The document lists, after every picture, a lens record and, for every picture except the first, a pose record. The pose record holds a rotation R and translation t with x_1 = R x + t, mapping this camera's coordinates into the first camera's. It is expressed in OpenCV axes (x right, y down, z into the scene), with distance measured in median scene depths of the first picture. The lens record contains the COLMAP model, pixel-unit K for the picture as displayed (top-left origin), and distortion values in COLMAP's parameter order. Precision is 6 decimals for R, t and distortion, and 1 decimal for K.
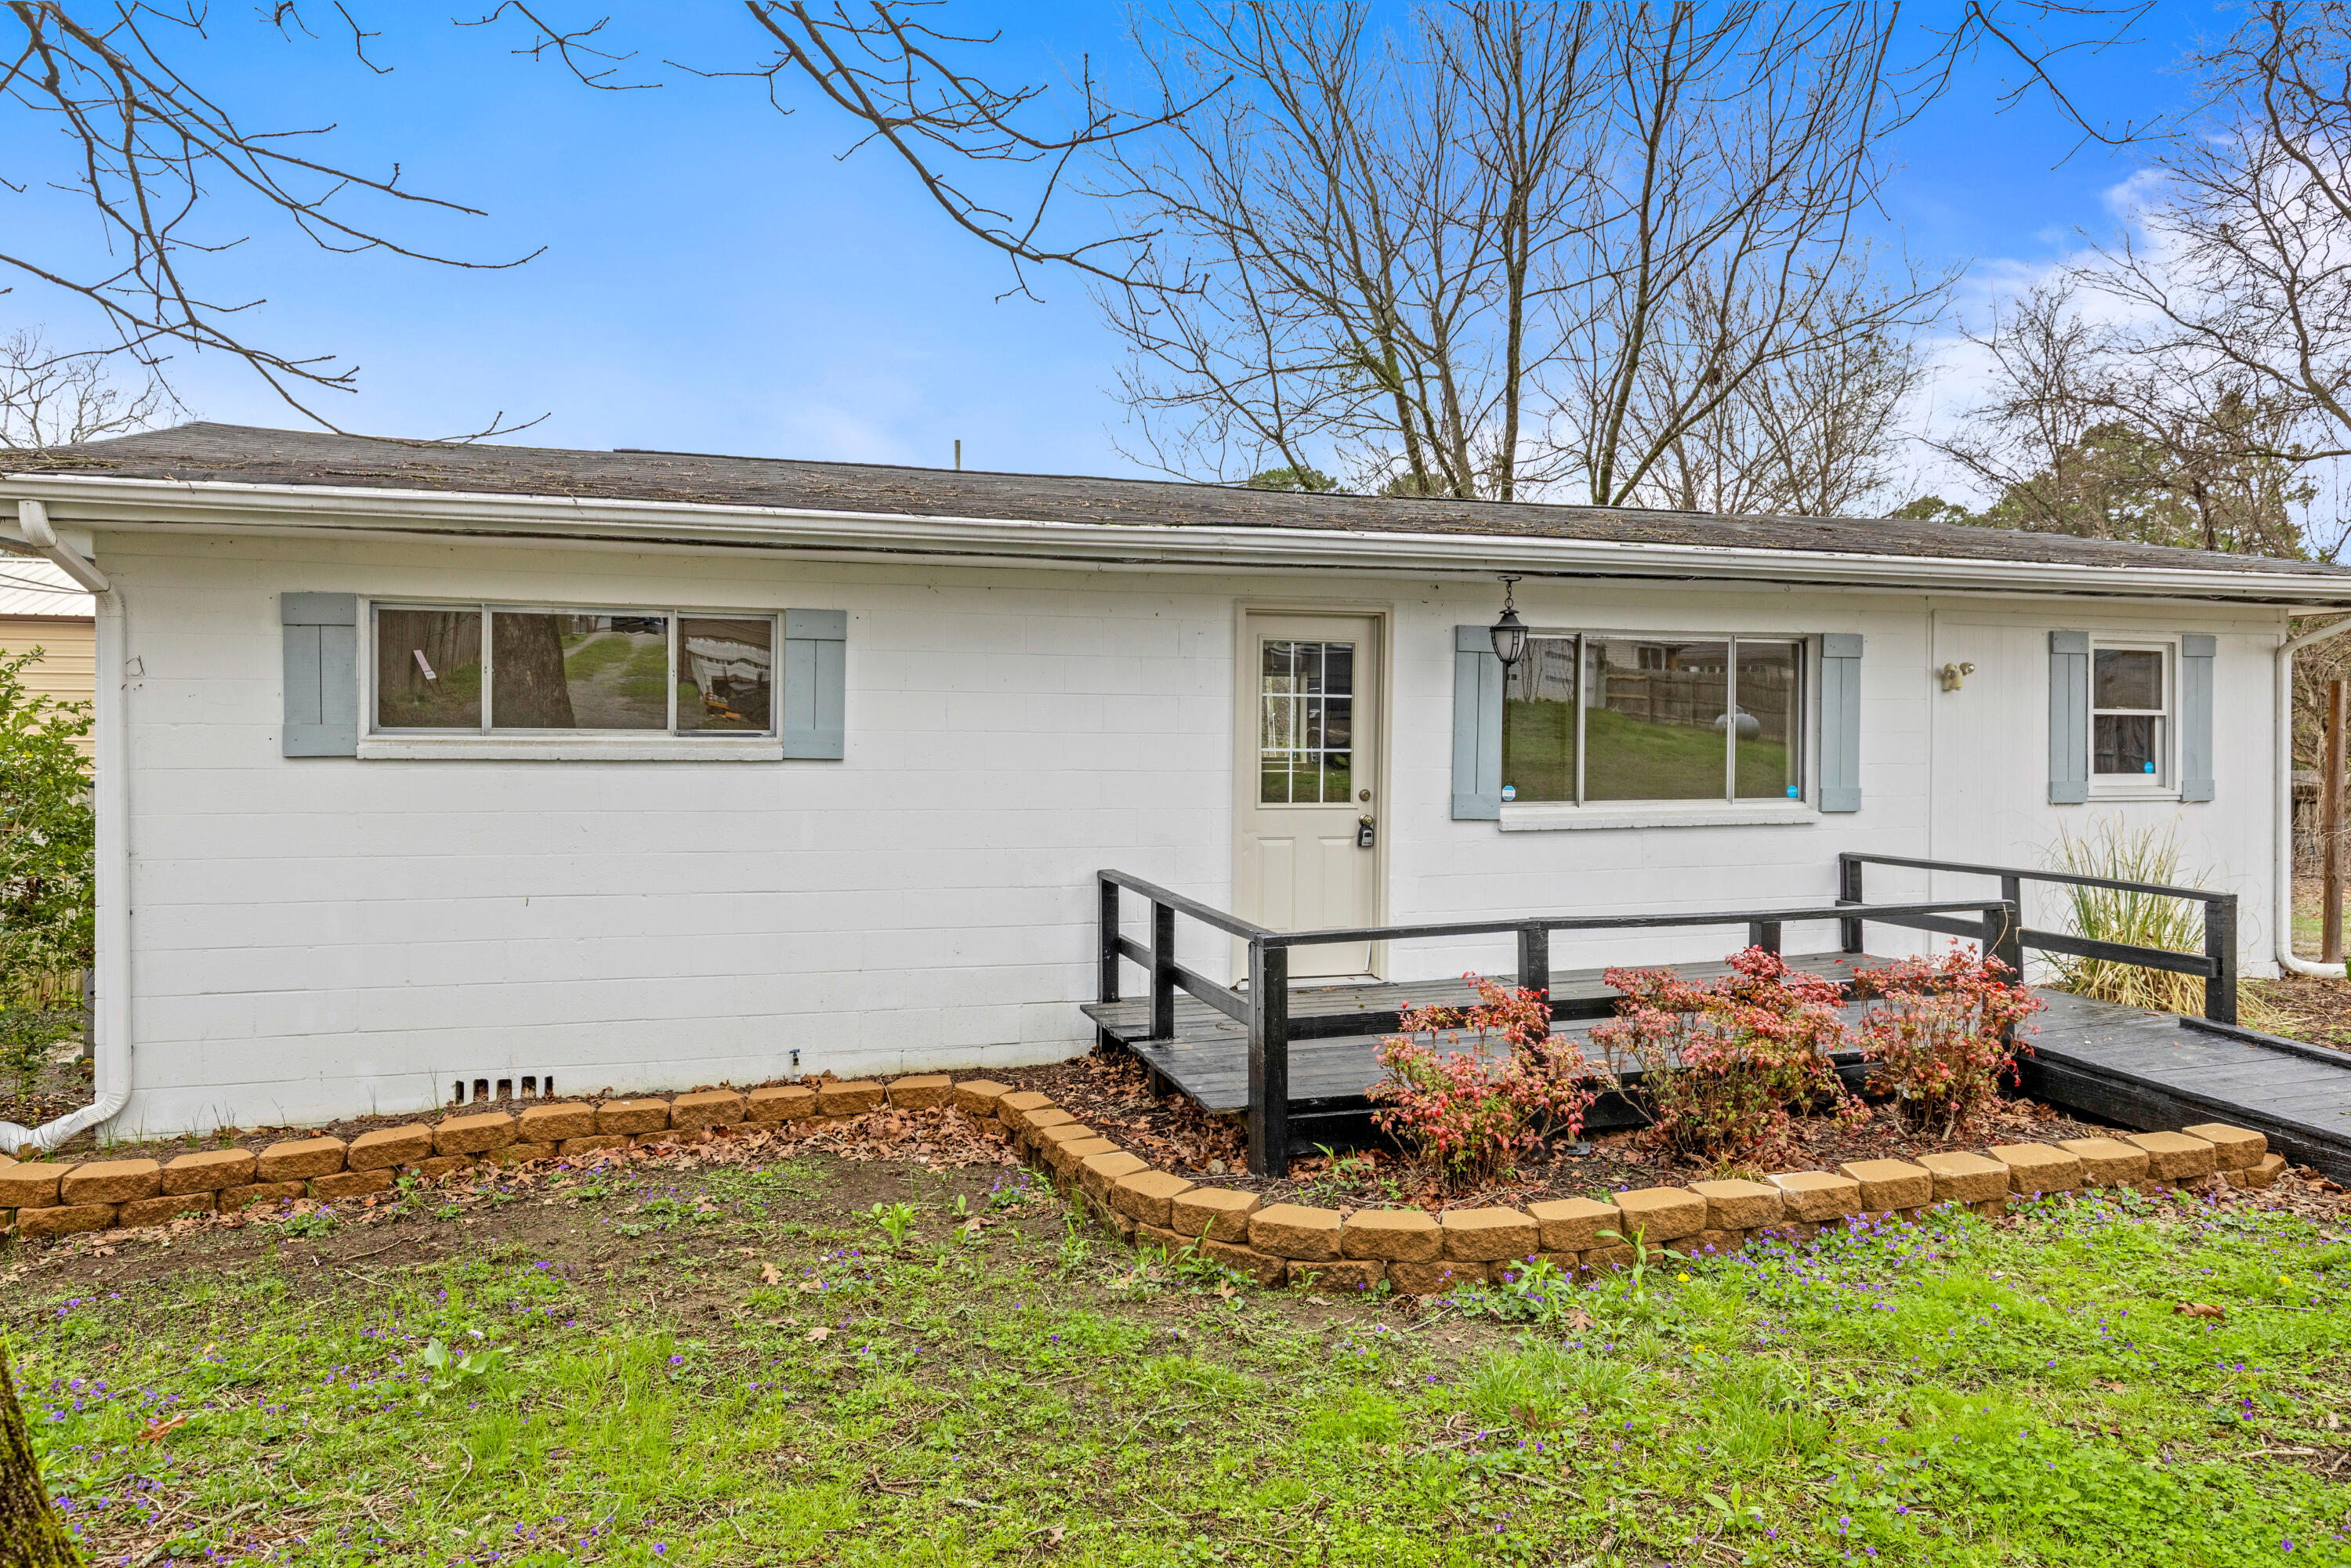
lens RADIAL K [[1467.8, 0, 1177.1], [0, 1467.8, 727.6], [0, 0, 1]] dist [0.001557, -0.000136]
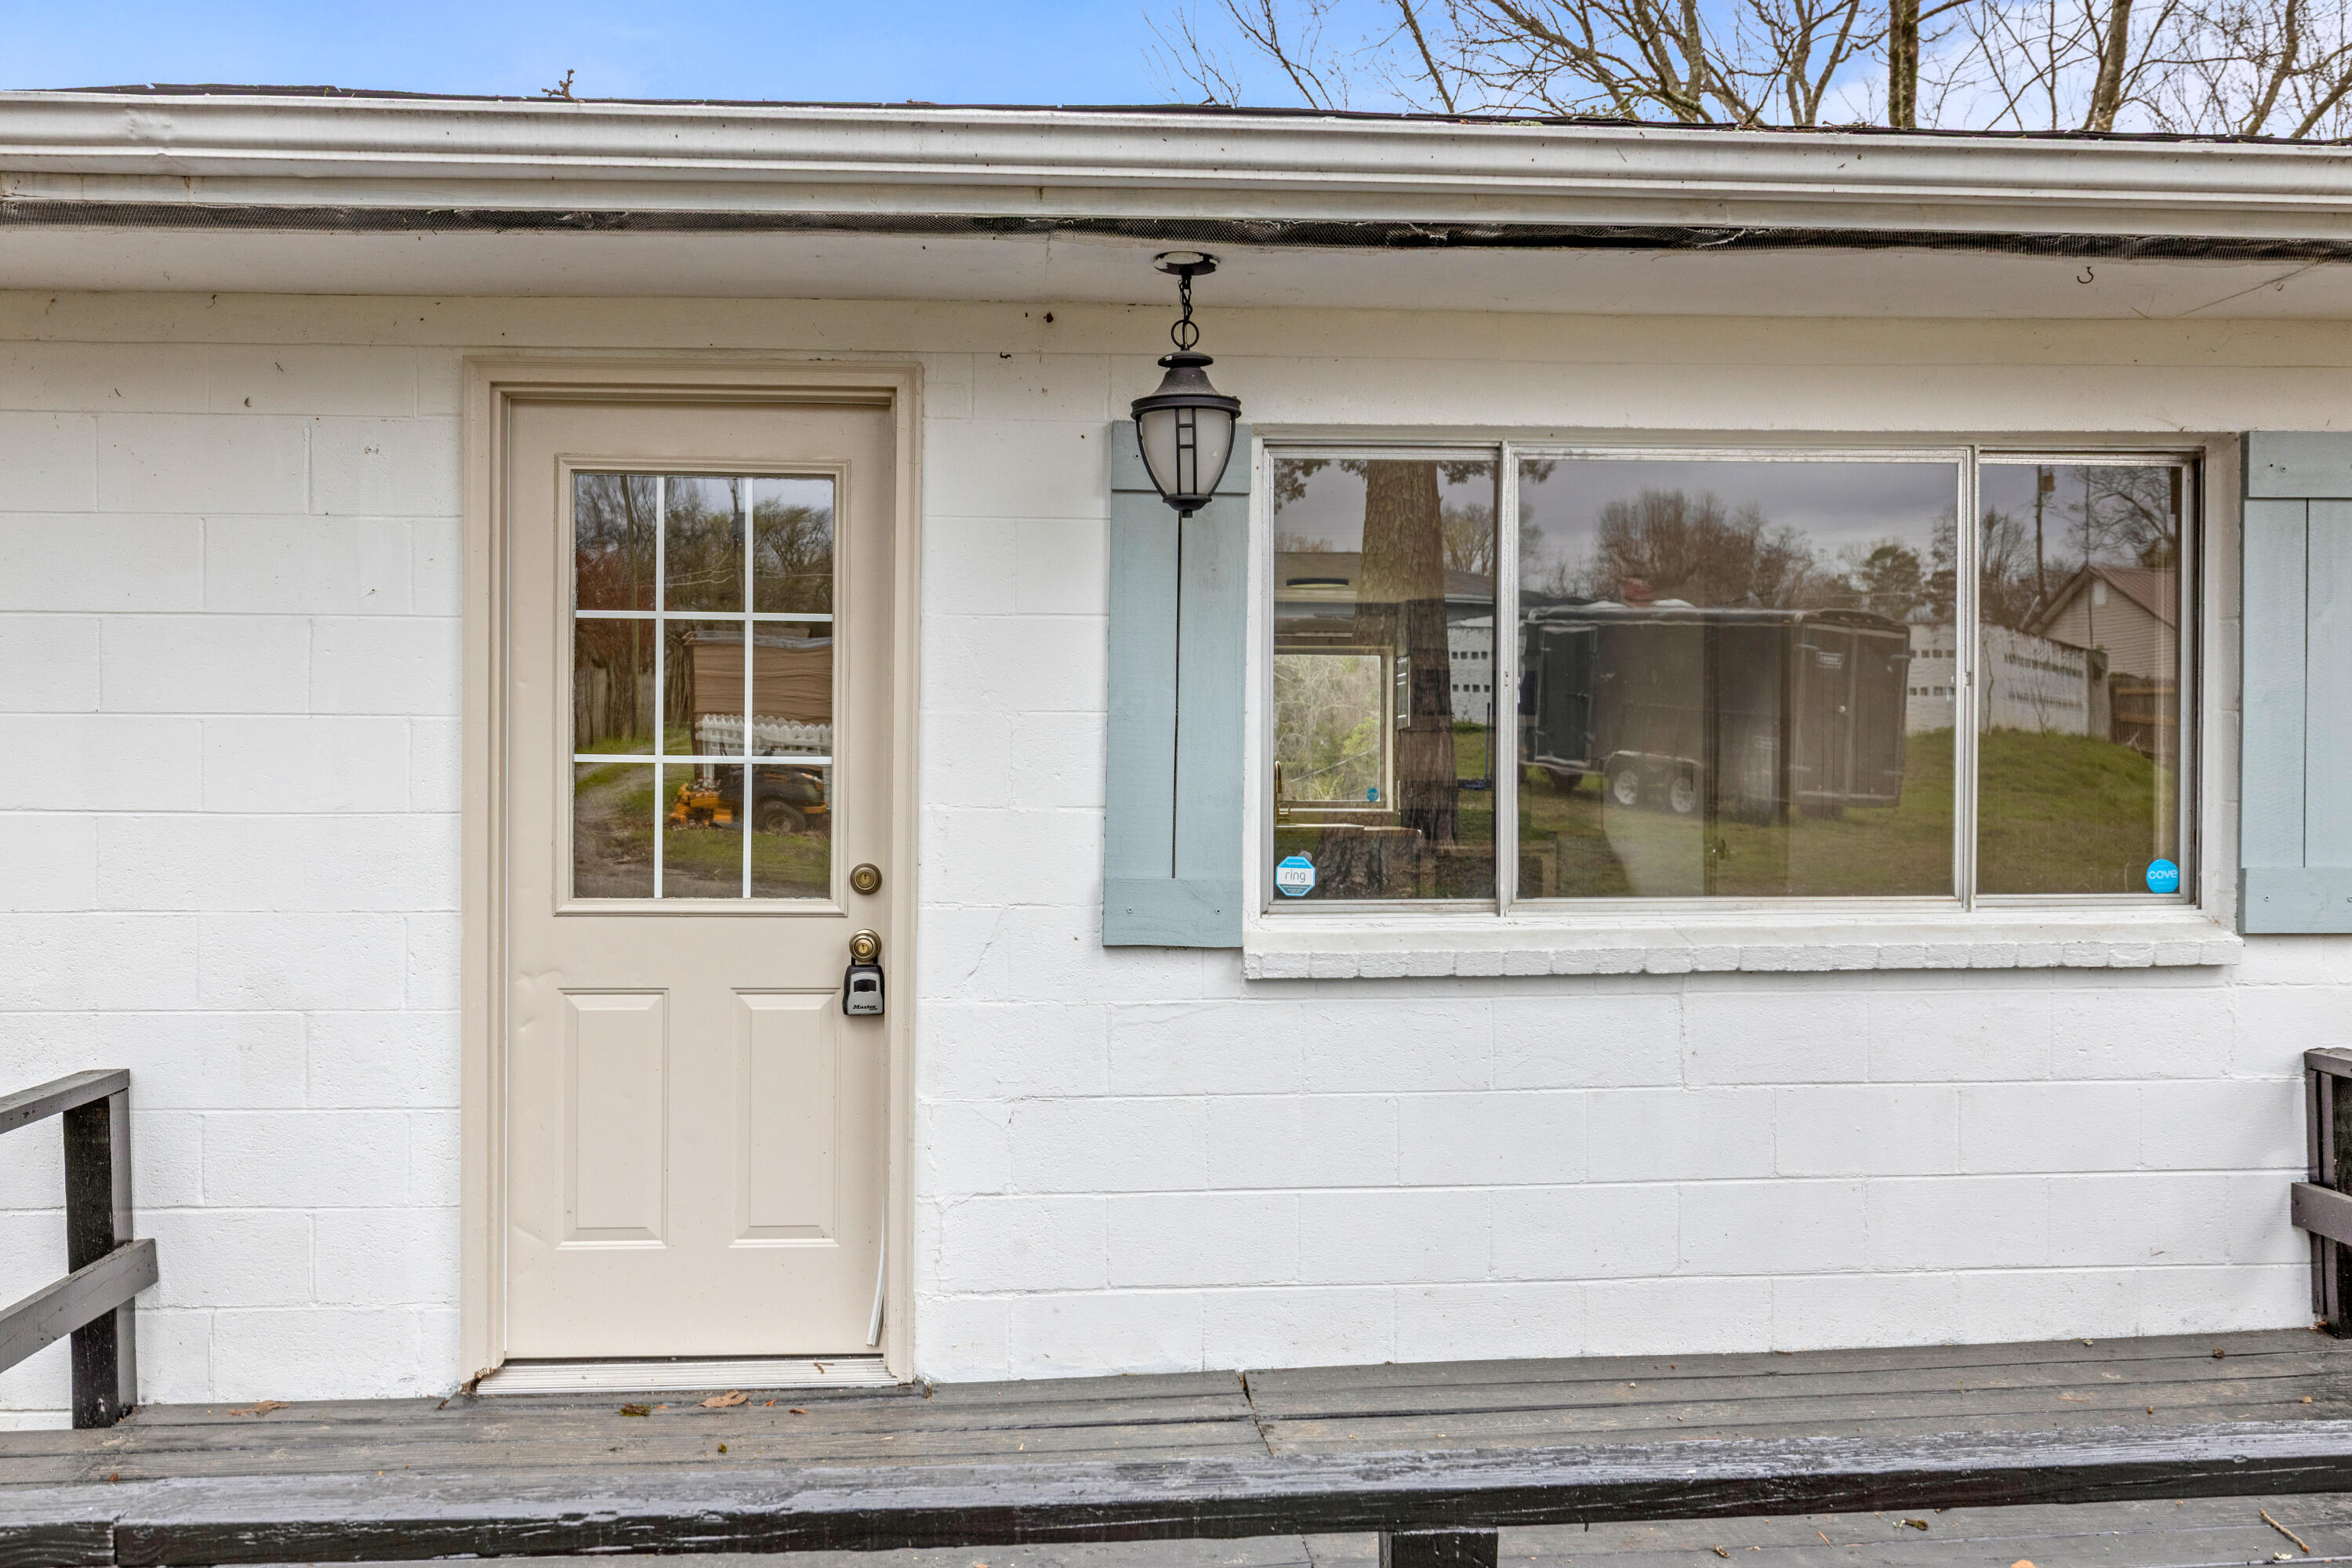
lens RADIAL K [[1953.2, 0, 1175.1], [0, 1953.2, 798.8], [0, 0, 1]] dist [0.002031, 0.002954]
pose [[0.978262, -0.001474, -0.207369, 0.306116], [0.002896, 0.999974, 0.006557, 0.022264], [0.207354, -0.007015, 0.978241, 0.521403]]
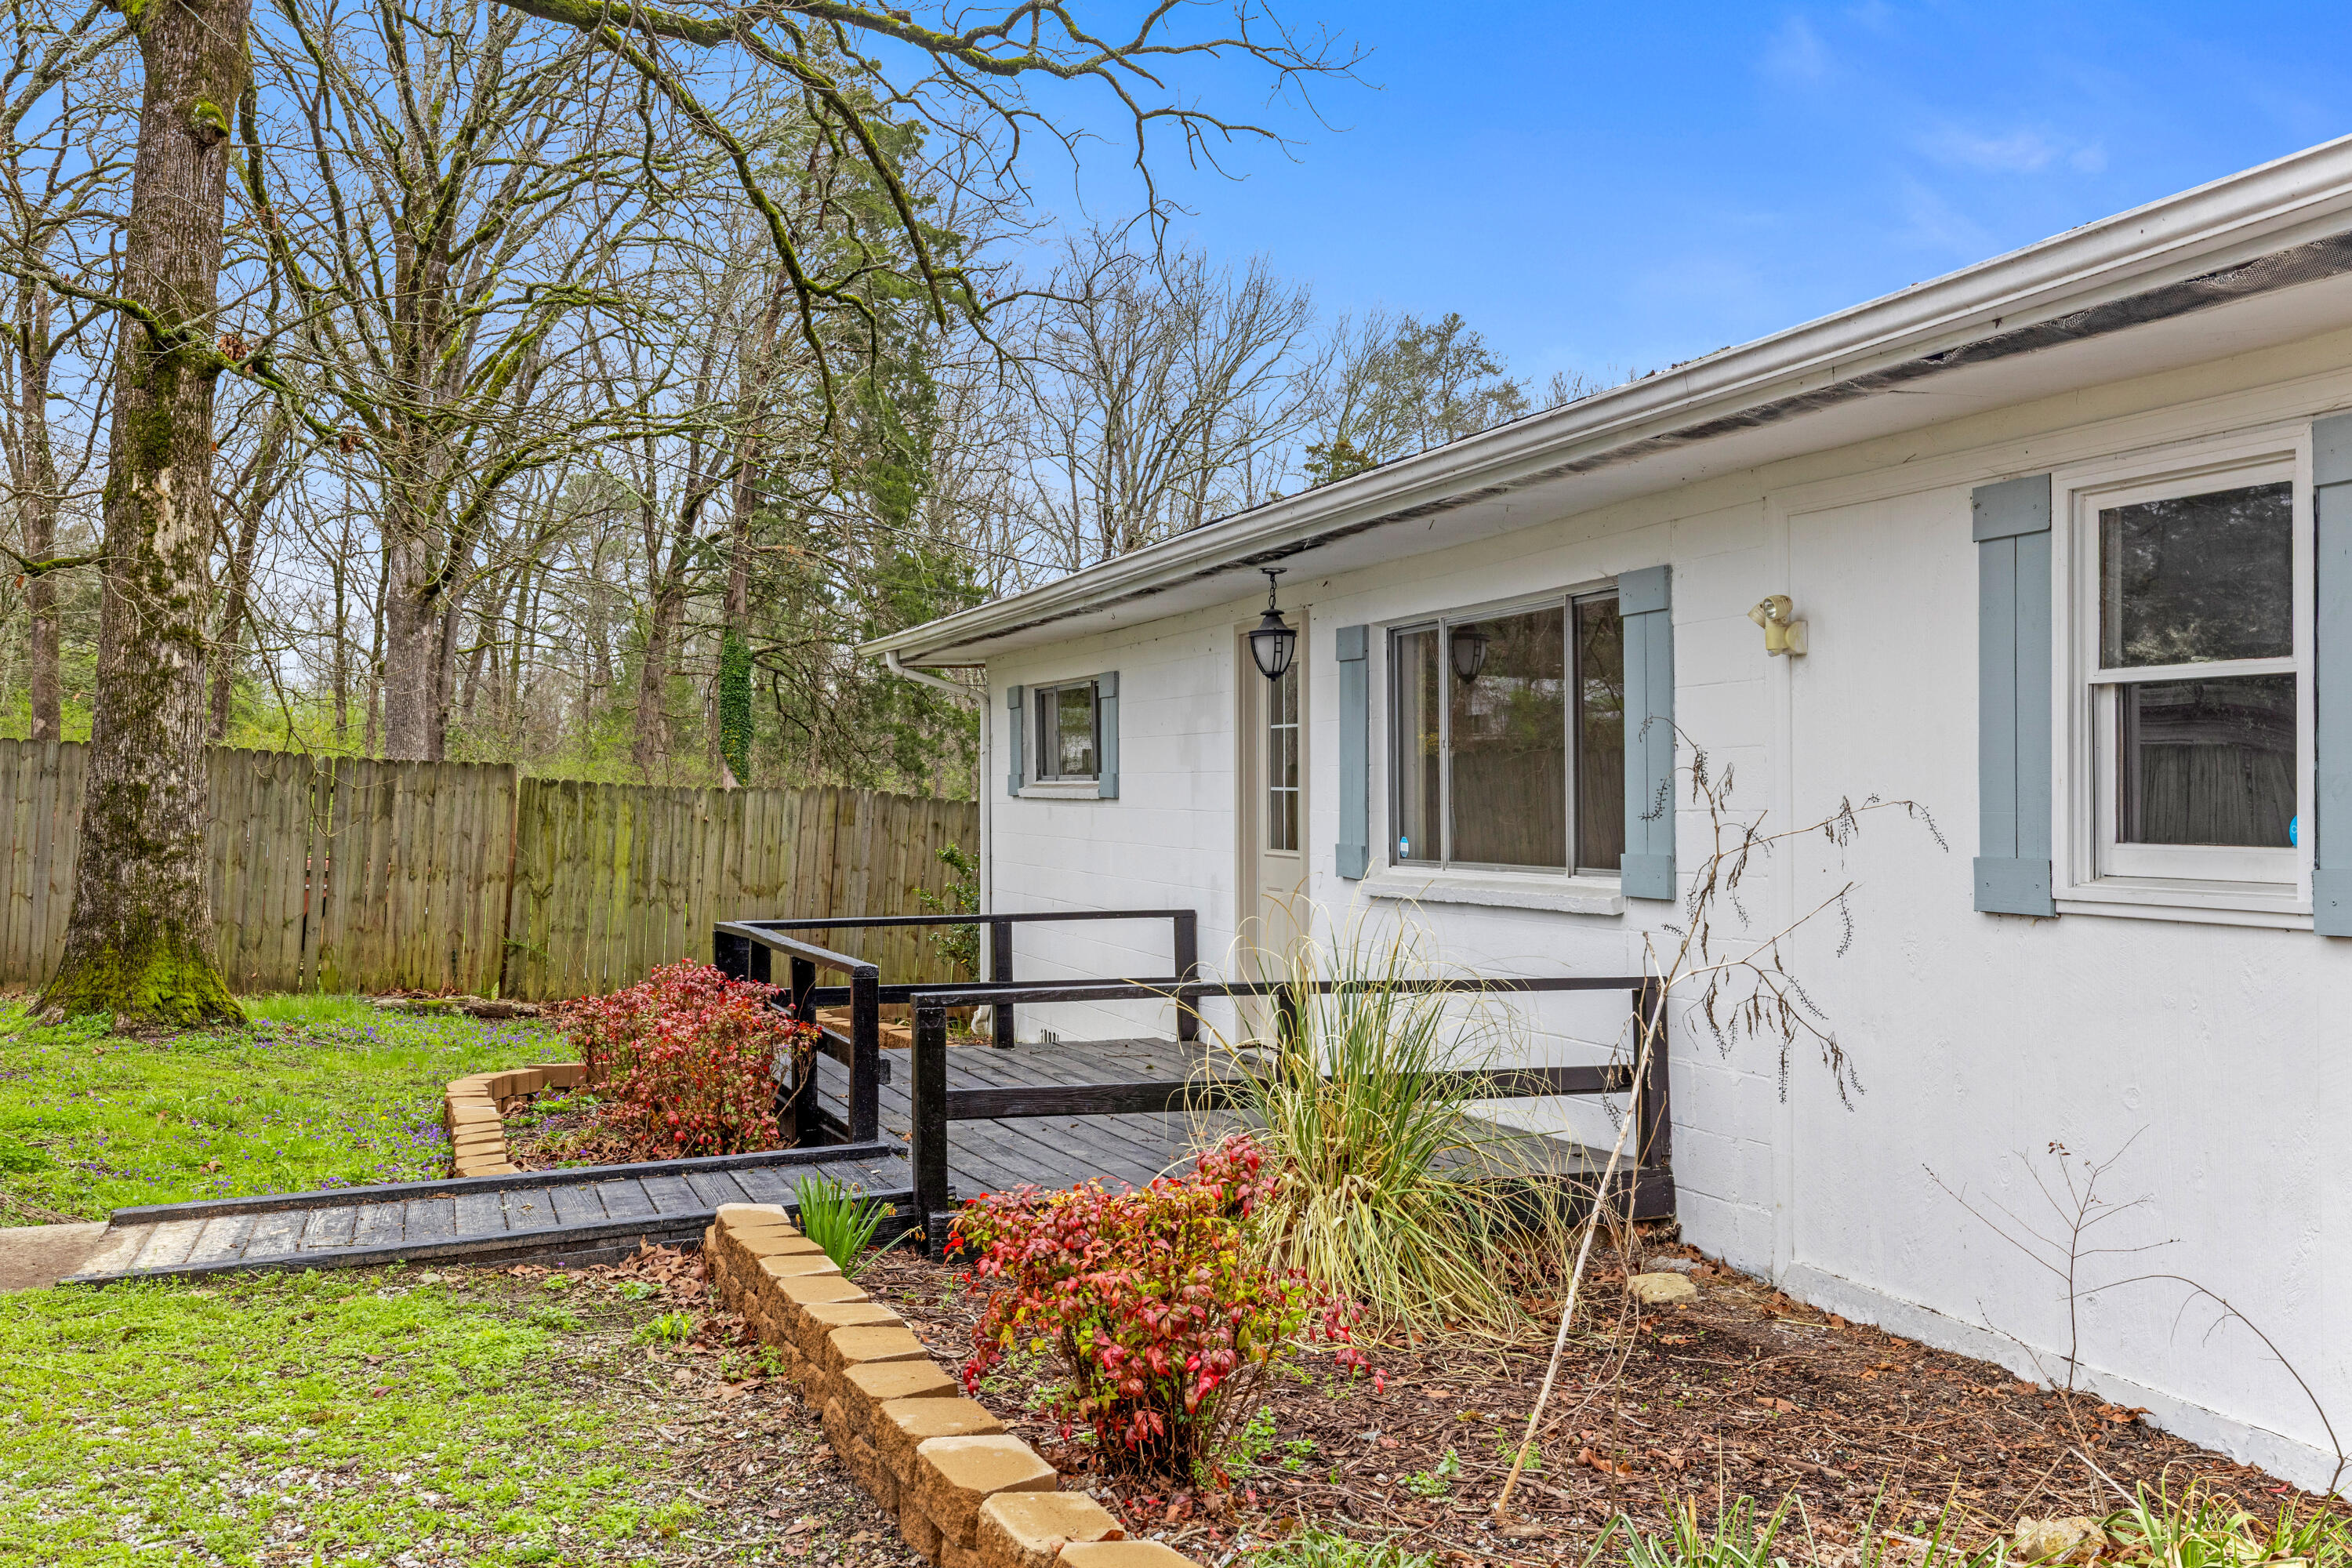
lens RADIAL K [[2226.4, 0, 1176.0], [0, 2226.4, 784.0], [0, 0, 1]] dist [-0.012226, -0.002996]
pose [[0.044779, -0.012213, -0.998922, 1.355220], [-0.008617, 0.999883, -0.012611, 0.028930], [0.998960, 0.009172, 0.044668, 0.856114]]
